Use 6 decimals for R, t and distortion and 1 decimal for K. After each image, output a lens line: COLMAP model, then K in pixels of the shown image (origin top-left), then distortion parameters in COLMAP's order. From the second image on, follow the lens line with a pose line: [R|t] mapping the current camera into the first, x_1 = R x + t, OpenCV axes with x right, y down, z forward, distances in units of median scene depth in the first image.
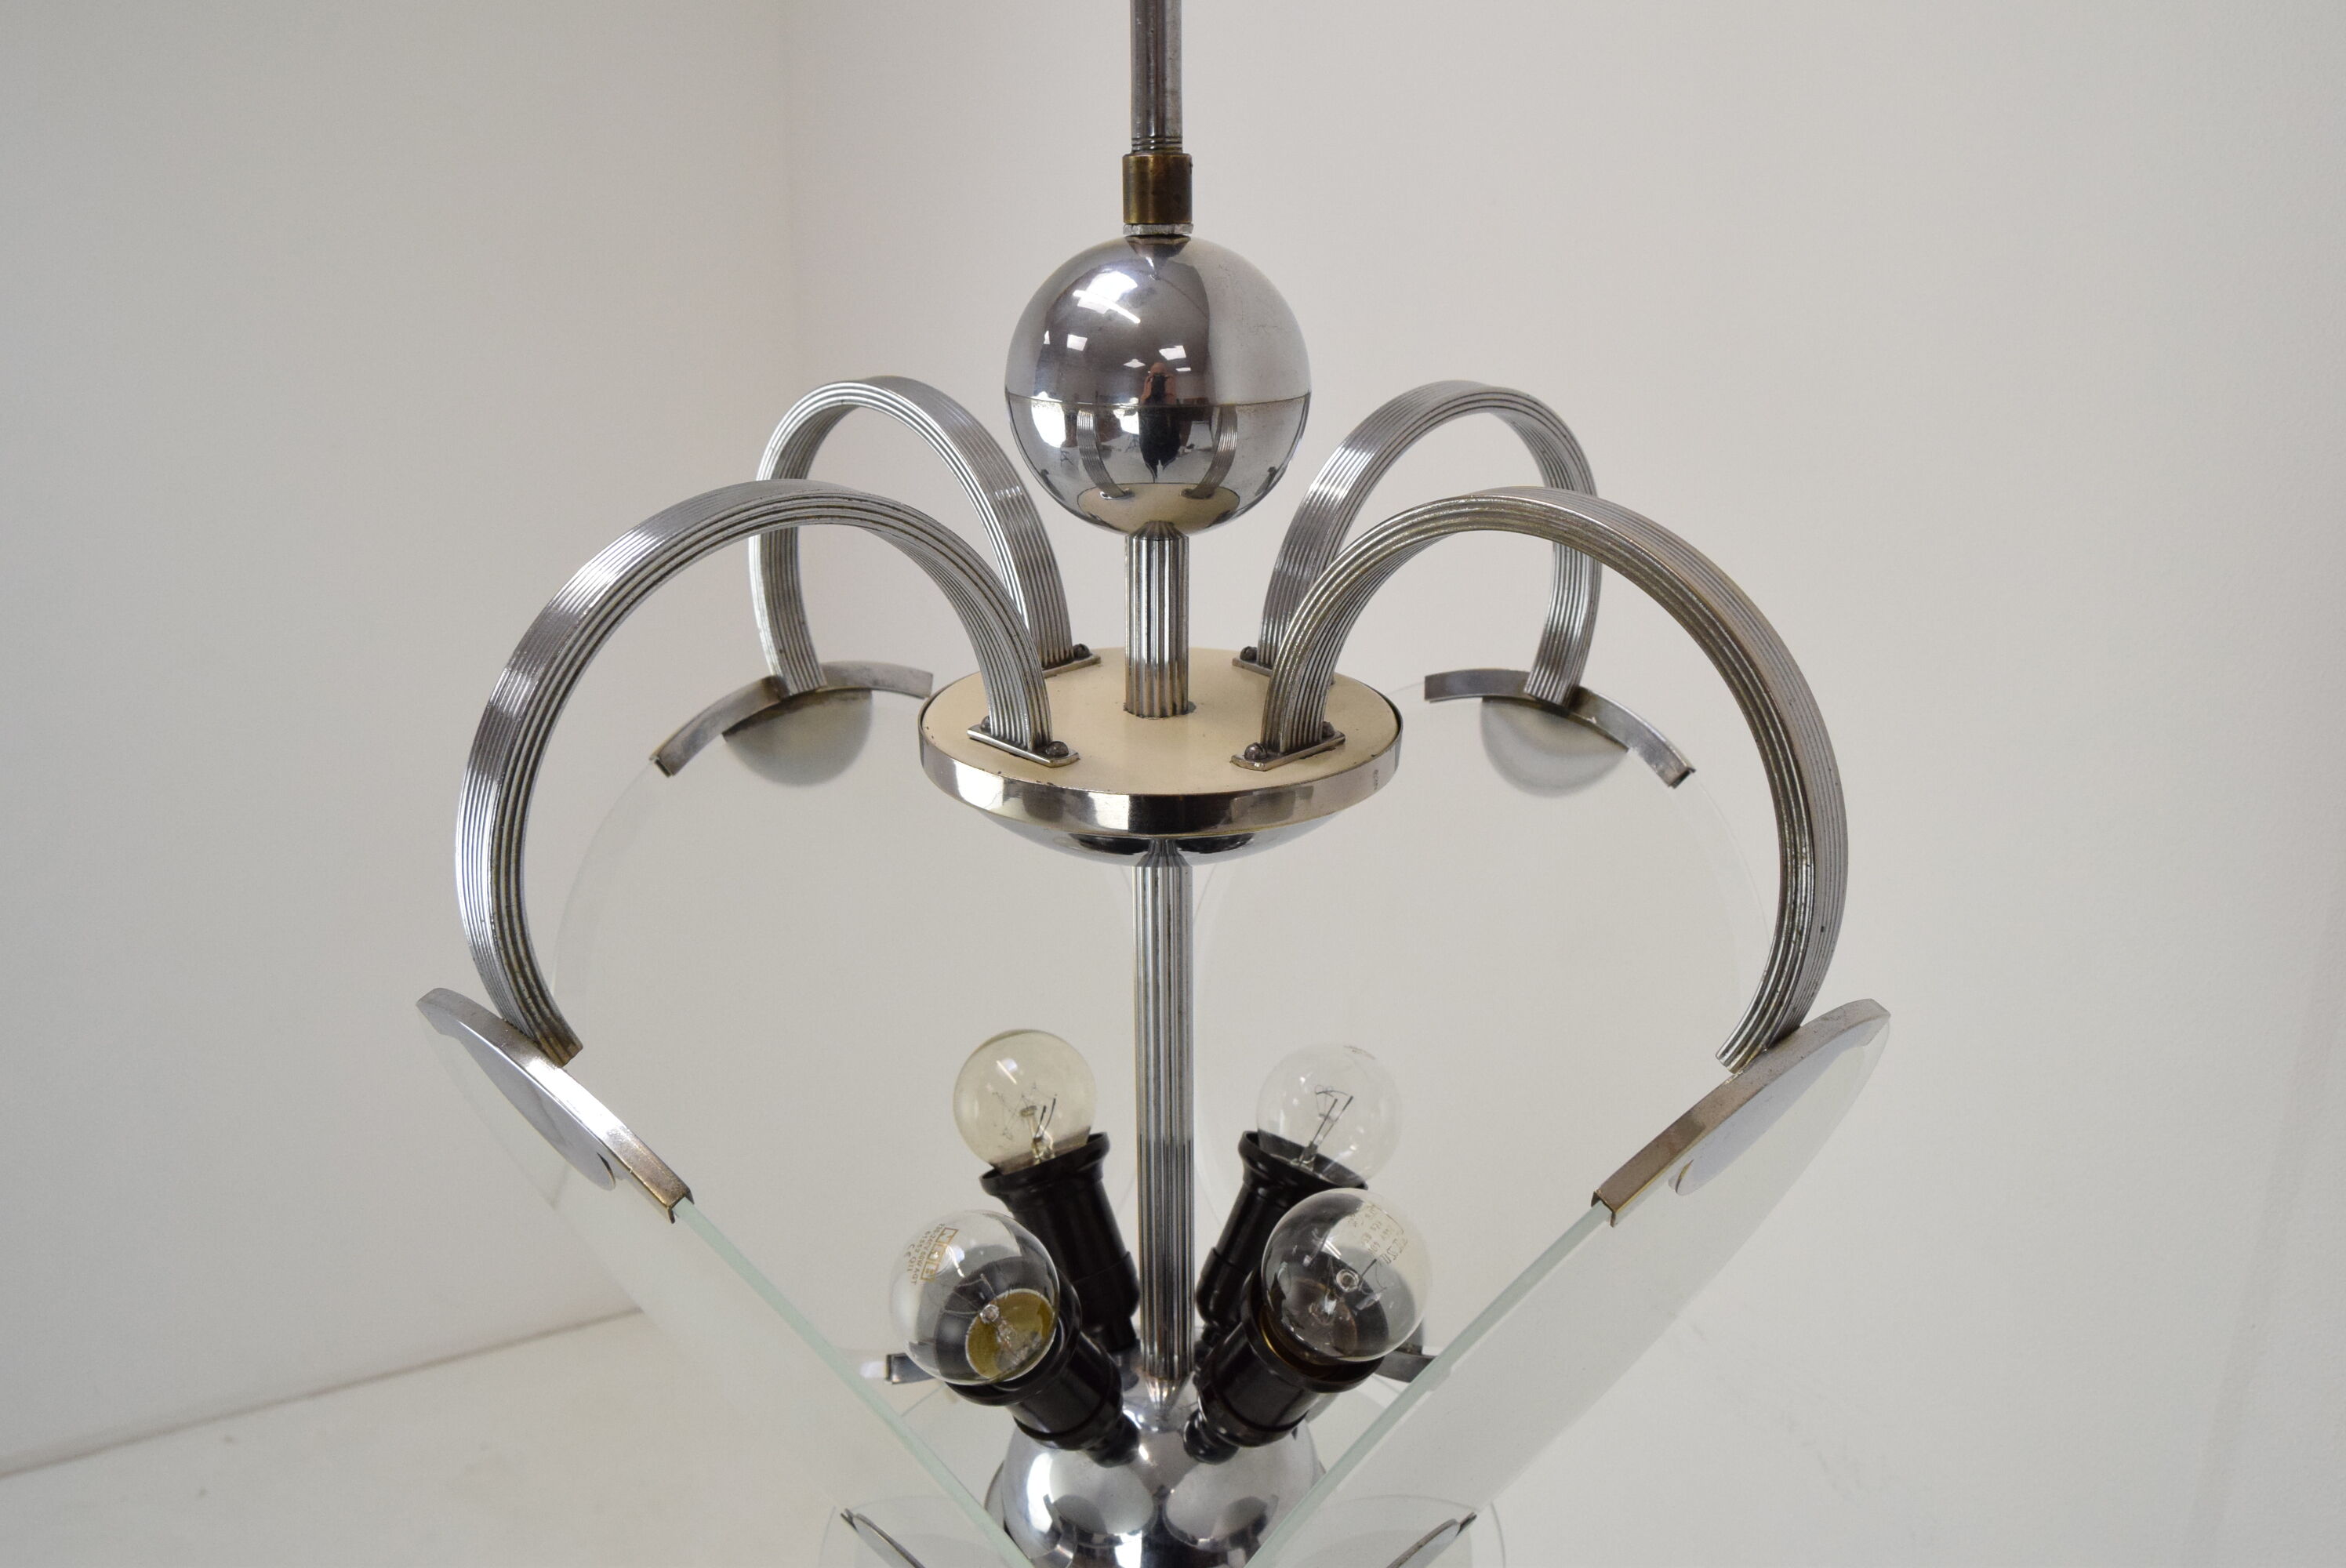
lens RADIAL K [[1771.9, 0, 1176.0], [0, 1771.9, 794.7], [0, 0, 1]] dist [-0.078758, 0.003468]
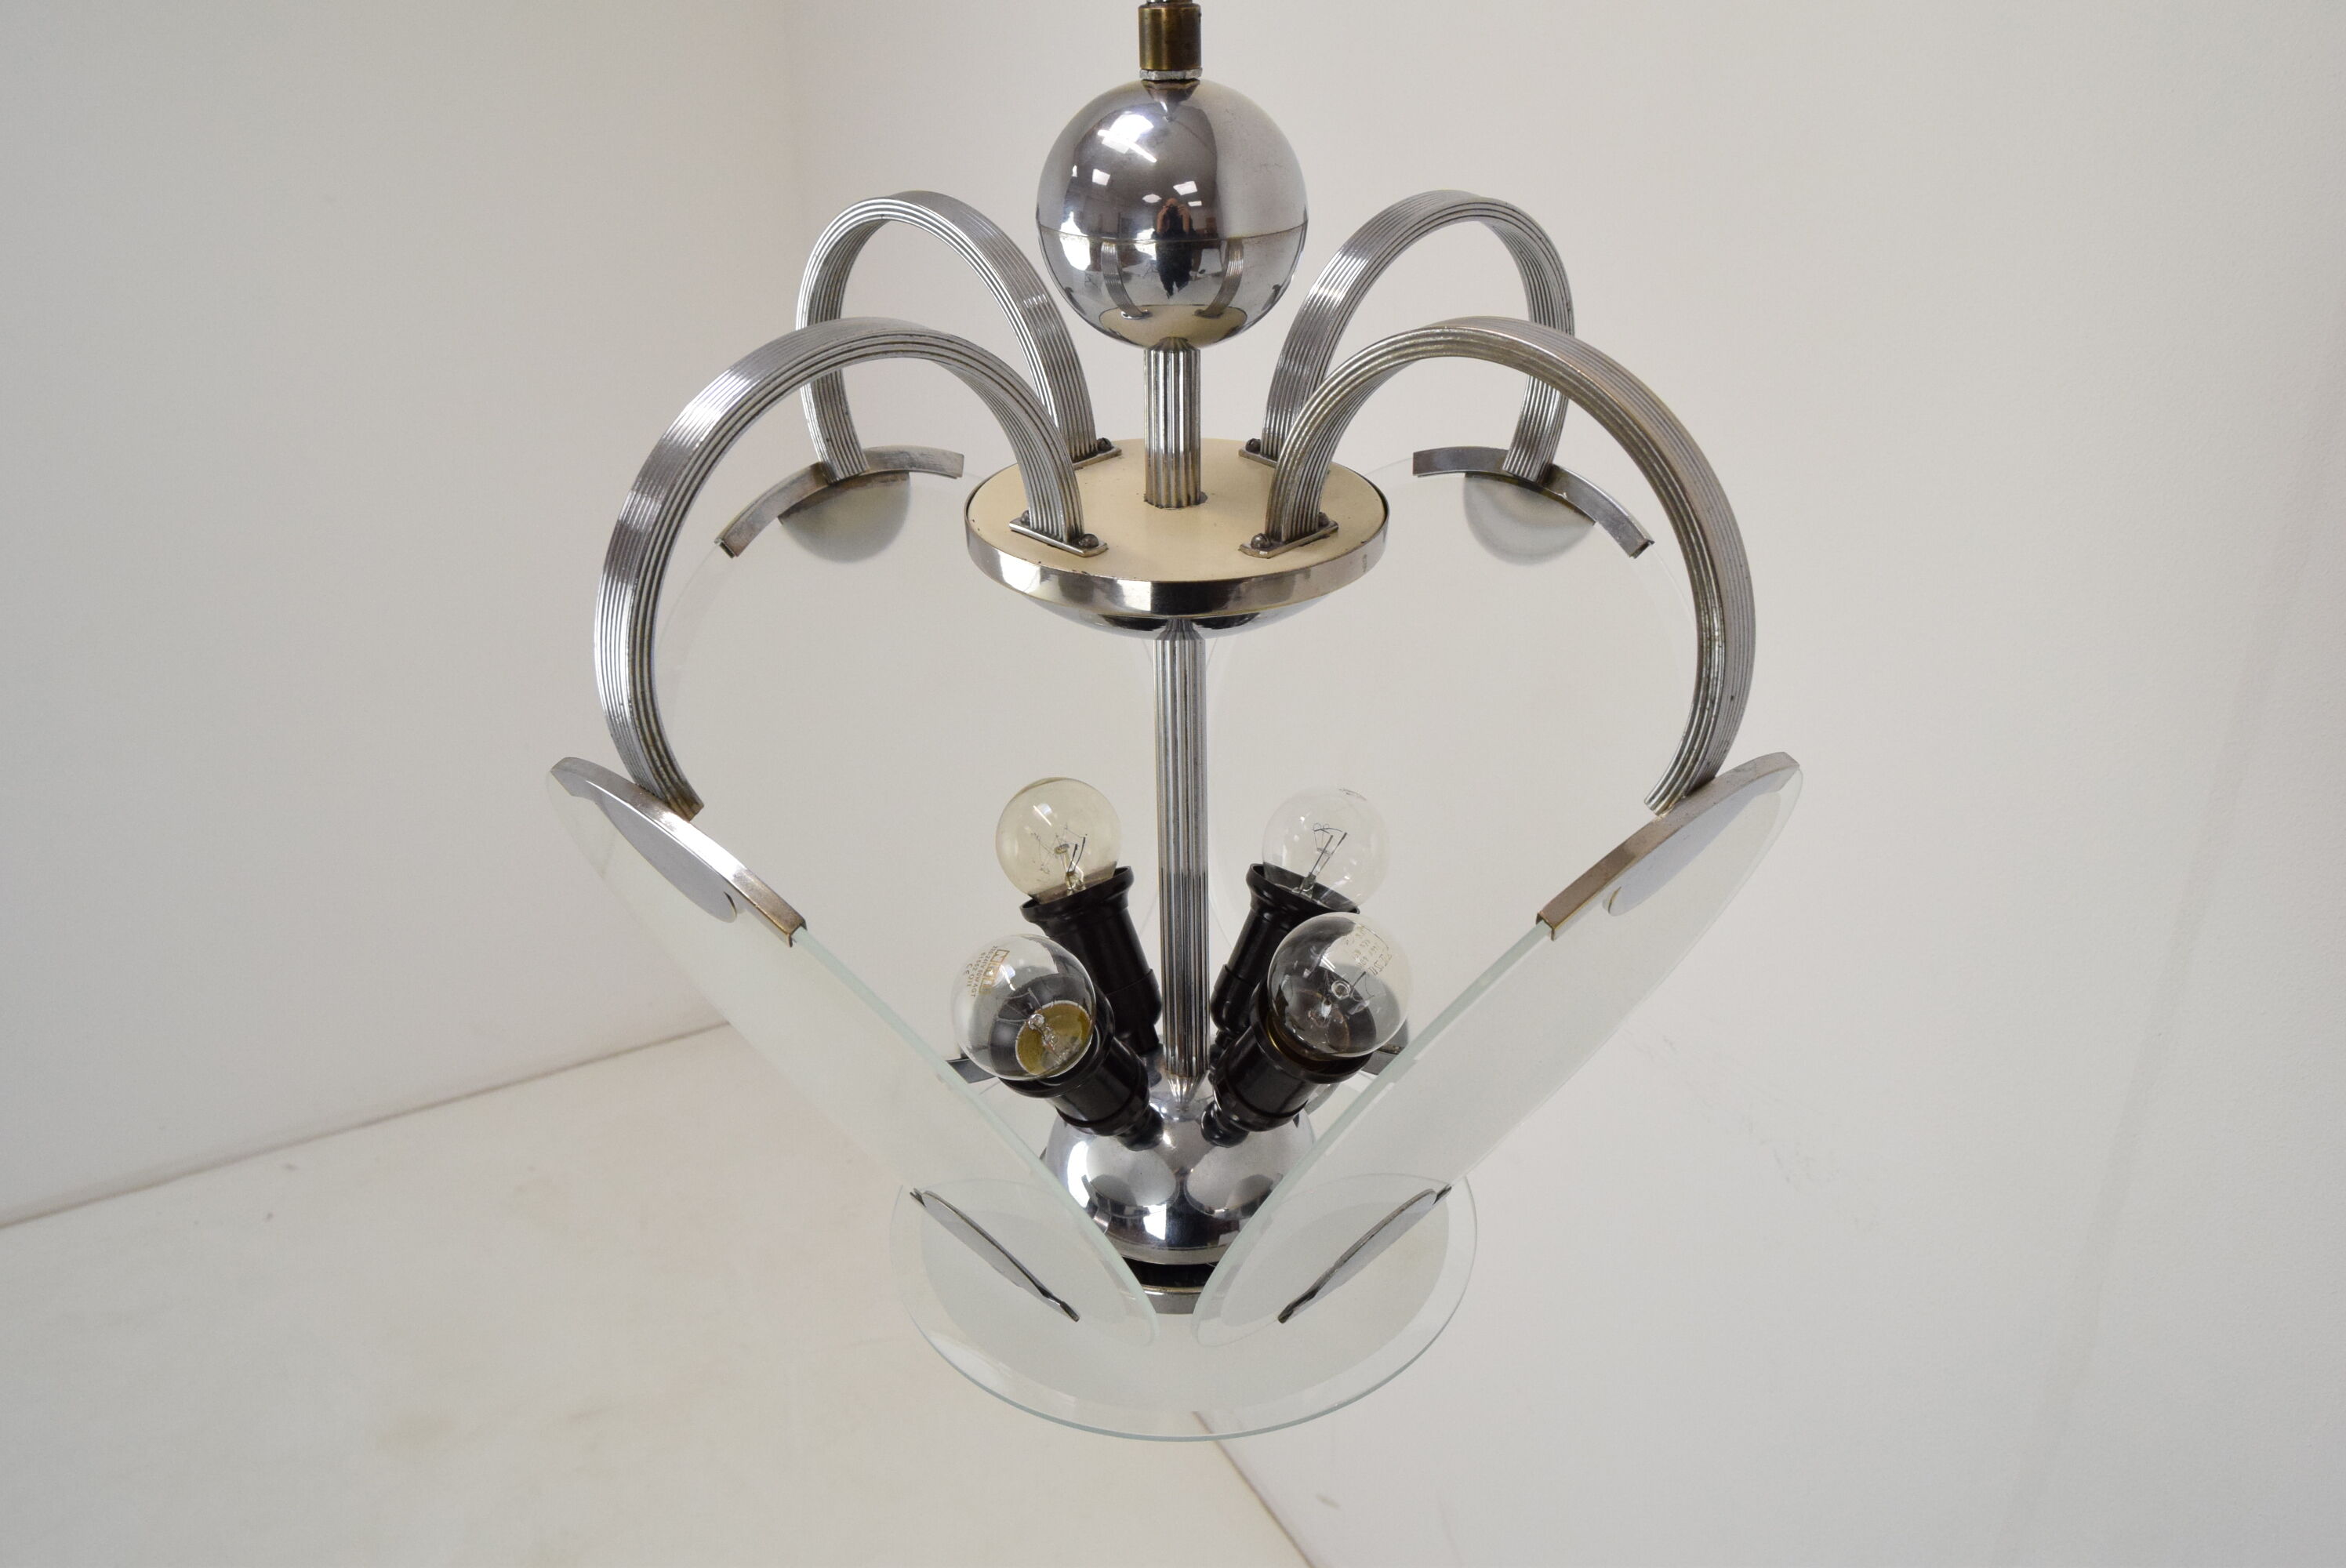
lens RADIAL K [[1771.9, 0, 1178.0], [0, 1771.9, 792.8], [0, 0, 1]] dist [-0.078758, 0.003468]
pose [[0.999937, -0.011178, -0.000700, -0.009627], [0.011158, 0.988797, 0.148851, -0.033158], [-0.000972, -0.148850, 0.988859, -0.158613]]
